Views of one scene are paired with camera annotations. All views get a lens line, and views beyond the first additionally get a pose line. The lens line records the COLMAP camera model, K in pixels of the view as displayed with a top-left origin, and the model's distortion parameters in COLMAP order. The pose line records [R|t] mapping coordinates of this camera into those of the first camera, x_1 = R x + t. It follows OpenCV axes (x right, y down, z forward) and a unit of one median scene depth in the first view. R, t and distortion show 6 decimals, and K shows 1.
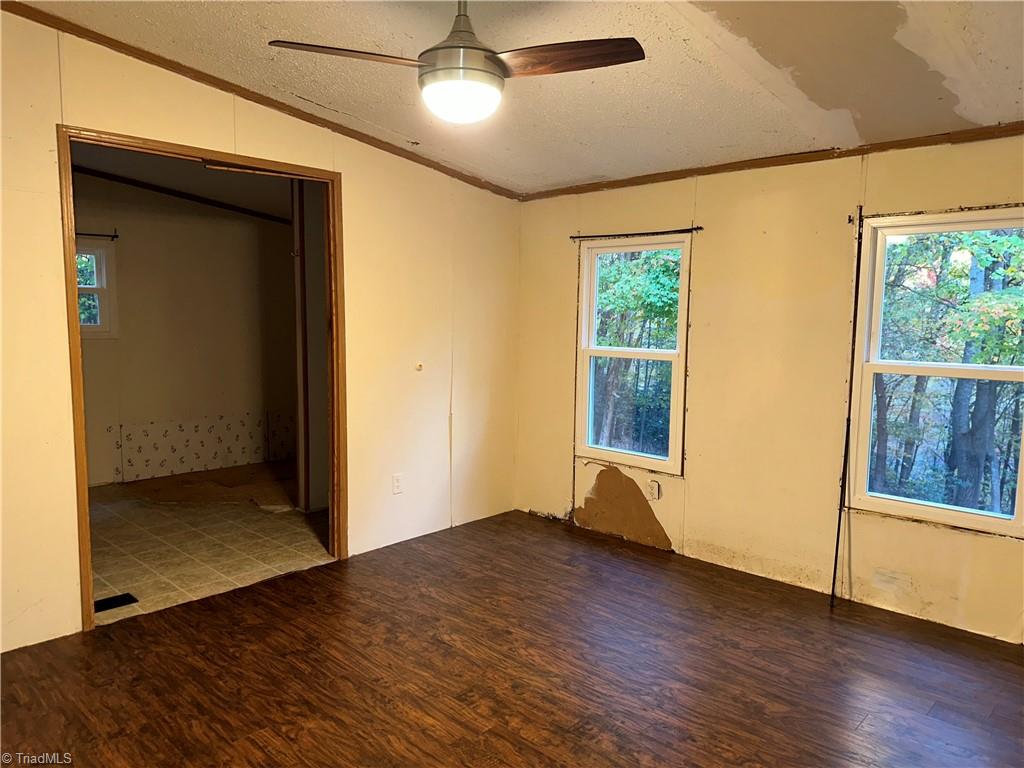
lens RADIAL K [[725.9, 0, 512.0], [0, 725.9, 384.0], [0, 0, 1]] dist [0.043789, -0.061588]
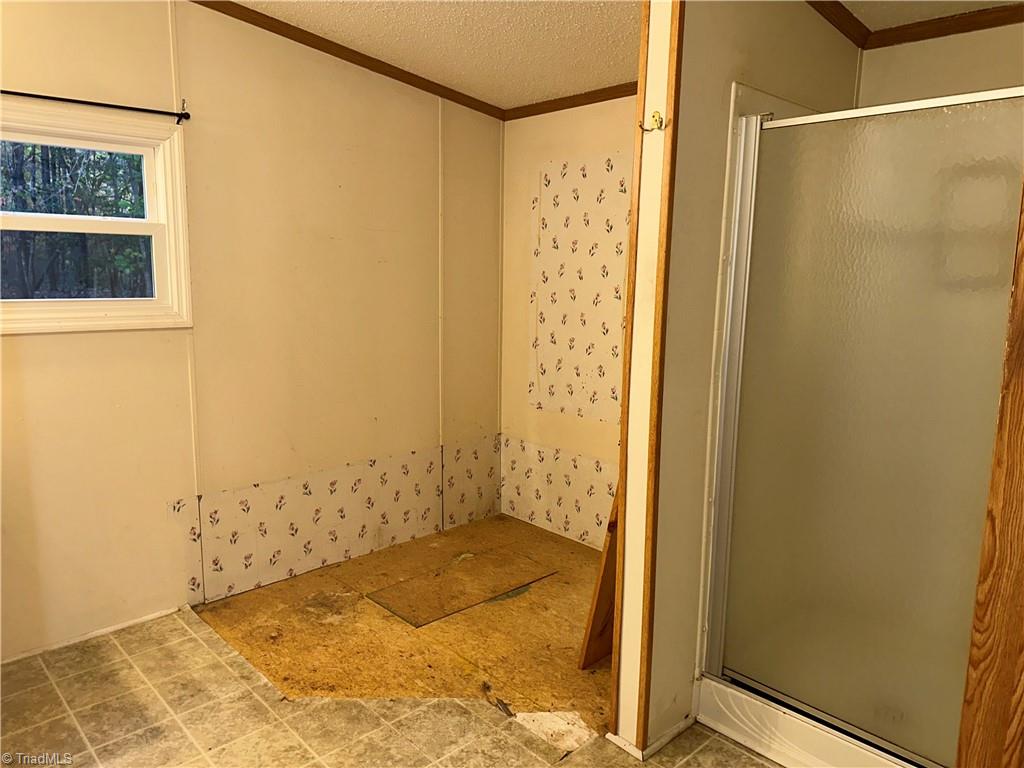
lens RADIAL K [[713.6, 0, 522.6], [0, 713.6, 374.6], [0, 0, 1]] dist [0.053841, -0.065573]
pose [[0.999387, 0.012507, -0.032704, -0.283342], [-0.010864, 0.998693, 0.049944, -0.052866], [0.033286, -0.049558, 0.998216, 0.491649]]
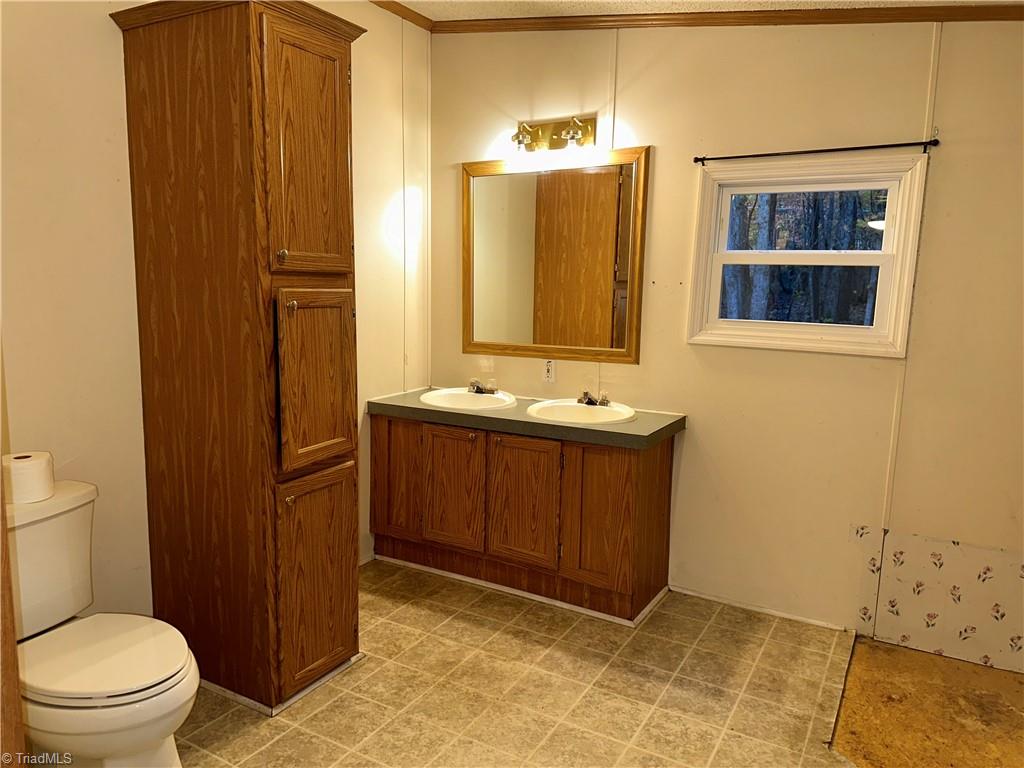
lens RADIAL K [[725.9, 0, 512.0], [0, 725.9, 384.0], [0, 0, 1]] dist [0.043789, -0.061588]
pose [[0.248001, 0.133969, -0.959452, -0.128803], [-0.119410, 0.987067, 0.106959, -0.061664], [0.961372, 0.088042, 0.260791, 0.592250]]
